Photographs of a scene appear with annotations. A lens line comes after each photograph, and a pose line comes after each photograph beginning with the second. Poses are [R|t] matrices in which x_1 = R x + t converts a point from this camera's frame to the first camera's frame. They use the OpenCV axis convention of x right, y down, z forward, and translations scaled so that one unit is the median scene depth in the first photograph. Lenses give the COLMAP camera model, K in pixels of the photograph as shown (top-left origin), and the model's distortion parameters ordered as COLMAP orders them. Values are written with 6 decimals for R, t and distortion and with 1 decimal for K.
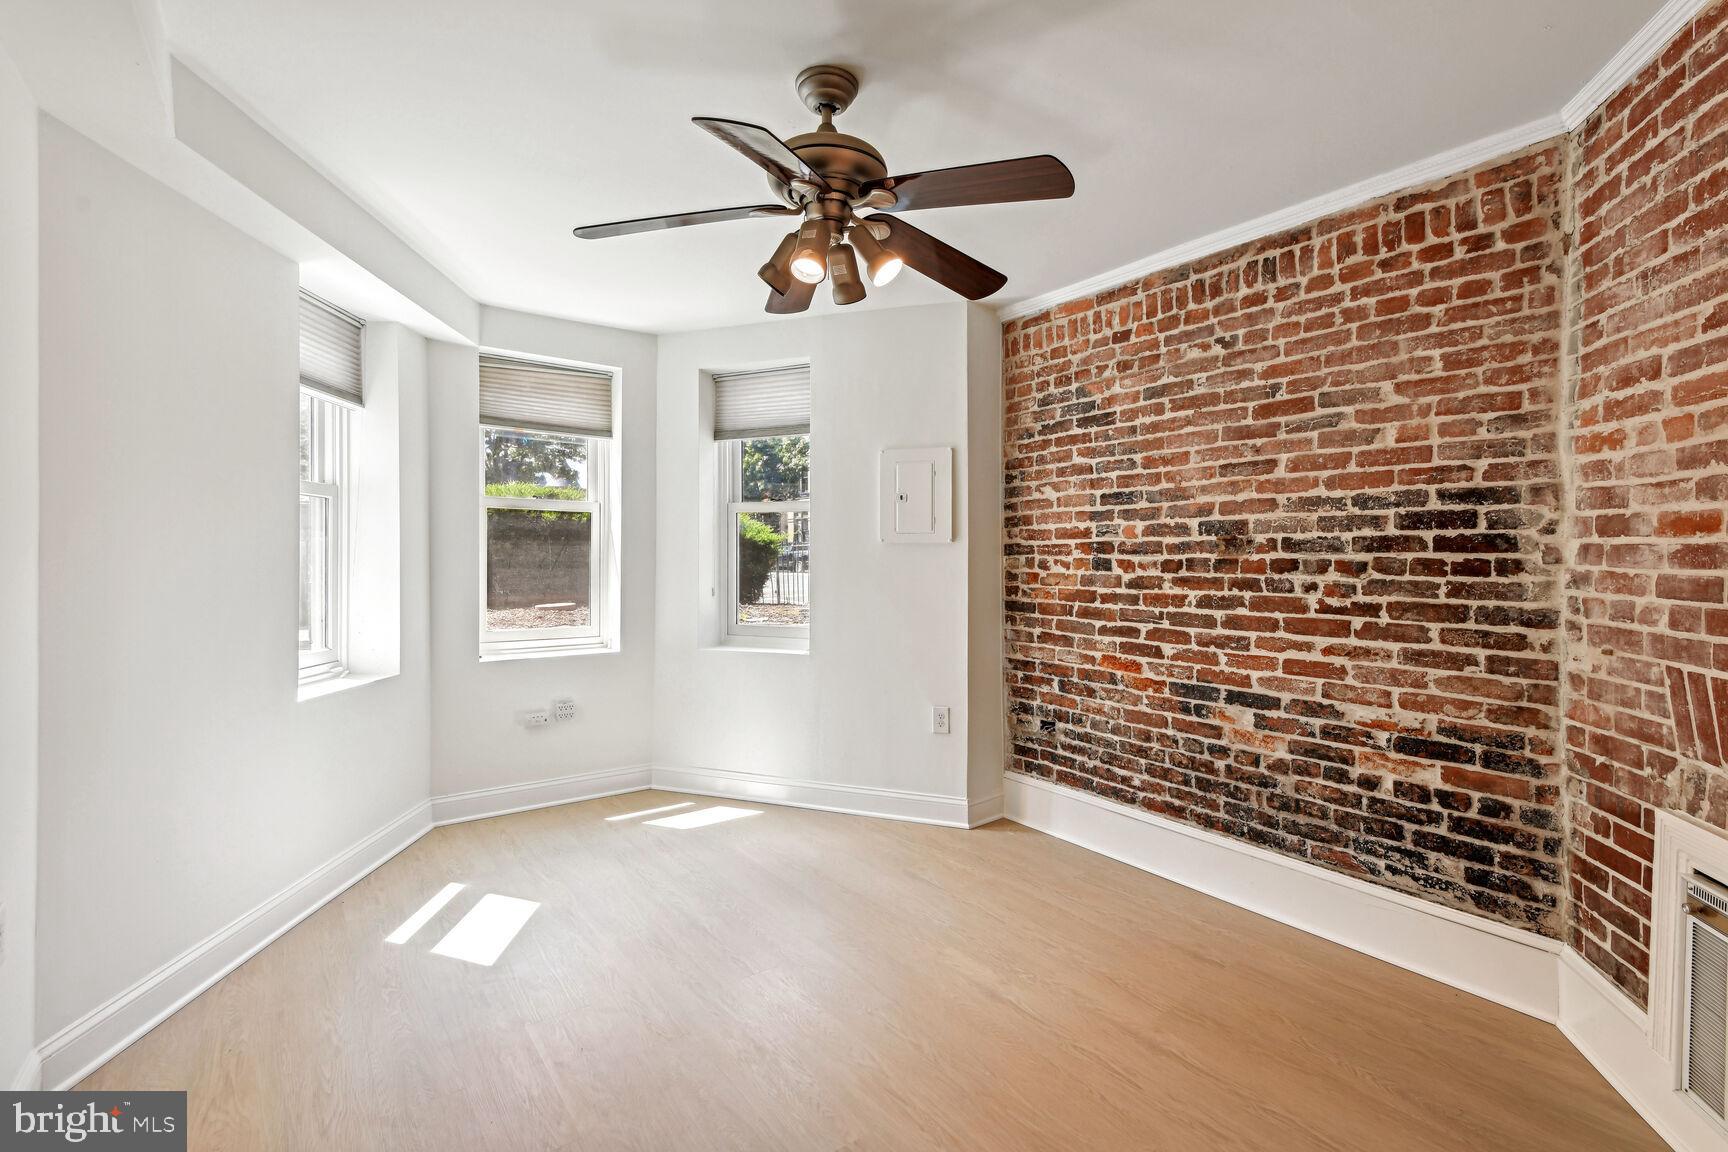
lens RADIAL K [[788.2, 0, 864.3], [0, 788.2, 564.9], [0, 0, 1]] dist [0.045443, -0.000125]
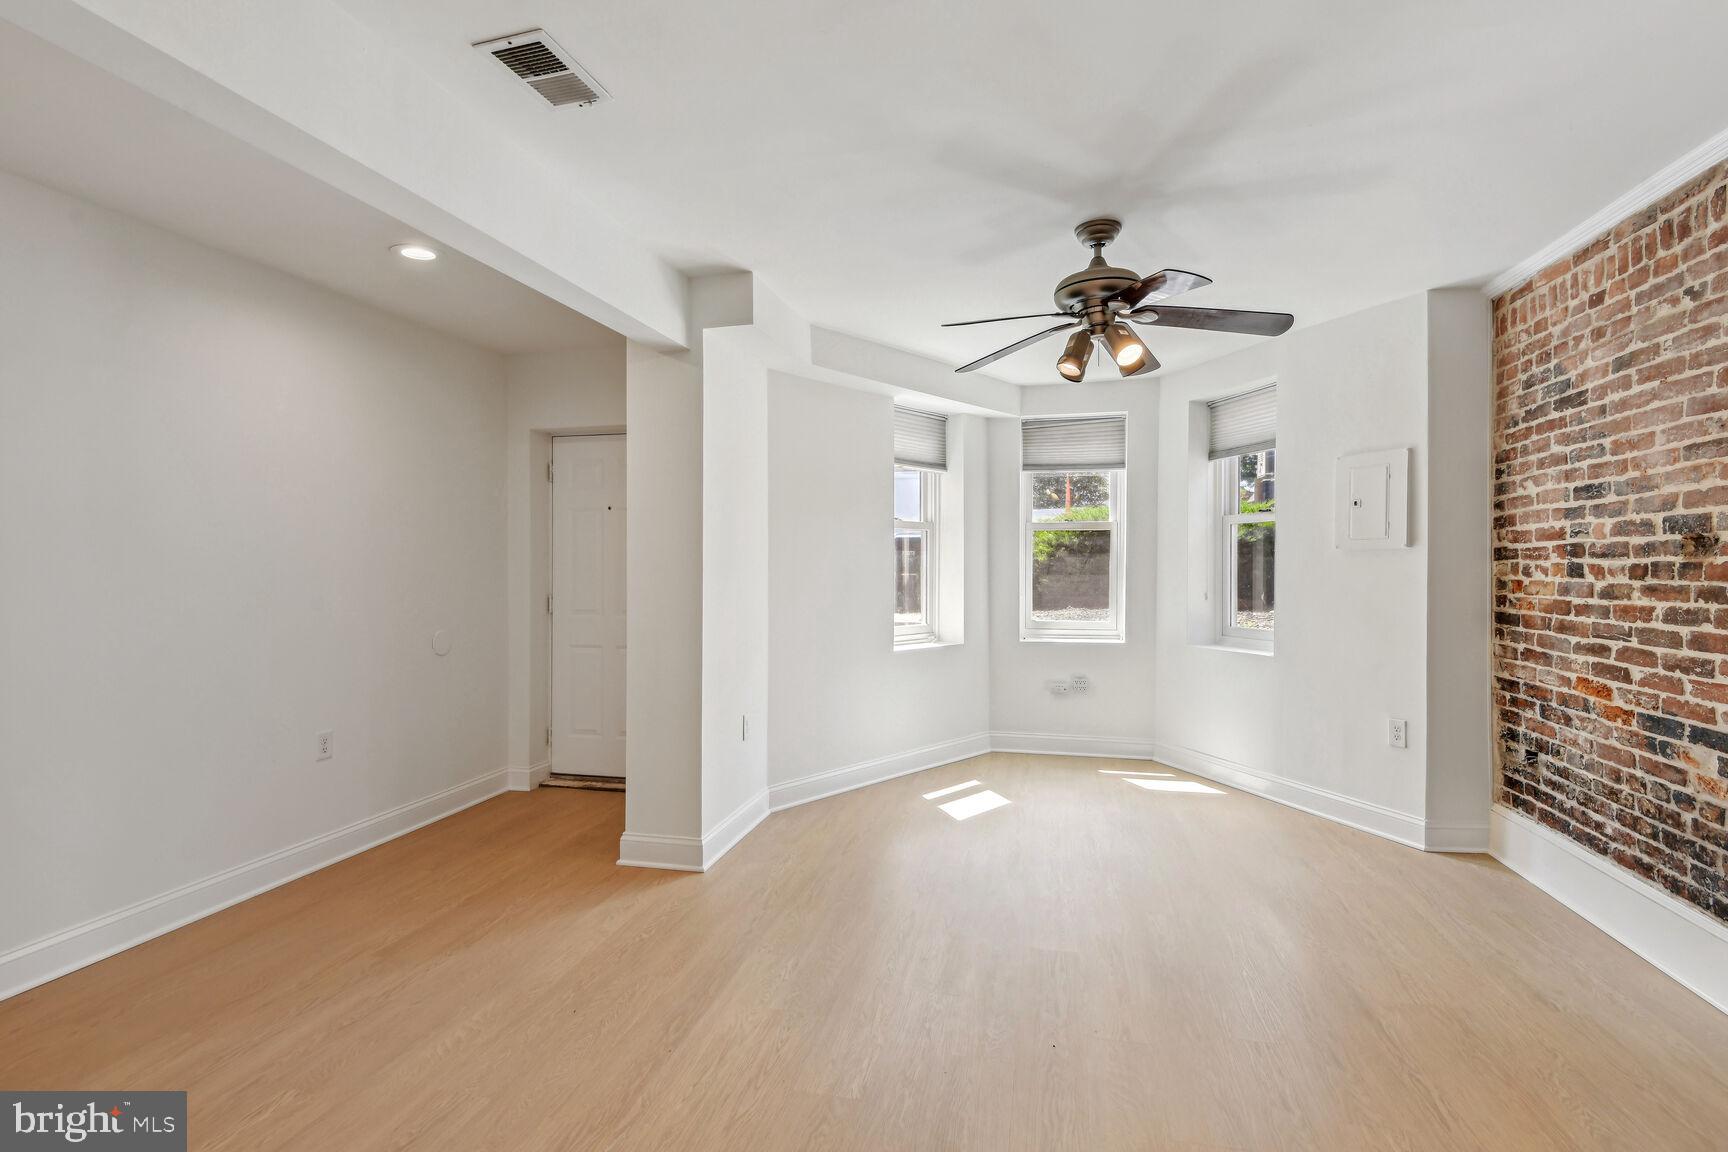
lens RADIAL K [[804.9, 0, 864.0], [0, 804.9, 576.0], [0, 0, 1]] dist [-0.000905, -0.000315]
pose [[0.648351, 0.002219, -0.761338, 0.470149], [-0.000538, 0.999997, 0.002456, 0.004058], [0.761341, -0.001183, 0.648350, -0.143056]]
